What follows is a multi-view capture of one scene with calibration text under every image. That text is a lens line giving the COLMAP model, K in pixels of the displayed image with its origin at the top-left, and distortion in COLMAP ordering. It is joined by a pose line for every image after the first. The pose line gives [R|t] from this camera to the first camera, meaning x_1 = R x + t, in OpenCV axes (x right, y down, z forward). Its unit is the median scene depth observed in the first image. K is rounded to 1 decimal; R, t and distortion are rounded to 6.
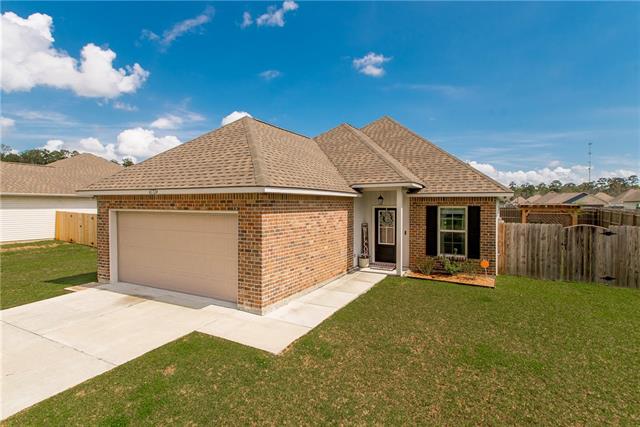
lens RADIAL K [[338.6, 0, 323.2], [0, 338.6, 205.0], [0, 0, 1]] dist [-0.000230, 0.000107]
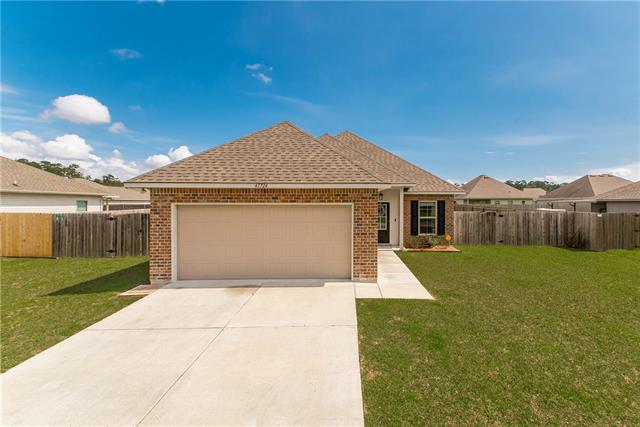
lens RADIAL K [[317.3, 0, 340.3], [0, 317.3, 210.7], [0, 0, 1]] dist [0.000718, 0.000015]
pose [[0.856756, -0.014729, 0.515511, -0.657134], [0.002833, 0.999711, 0.023856, 0.013529], [-0.515713, -0.018978, 0.856551, 0.020751]]
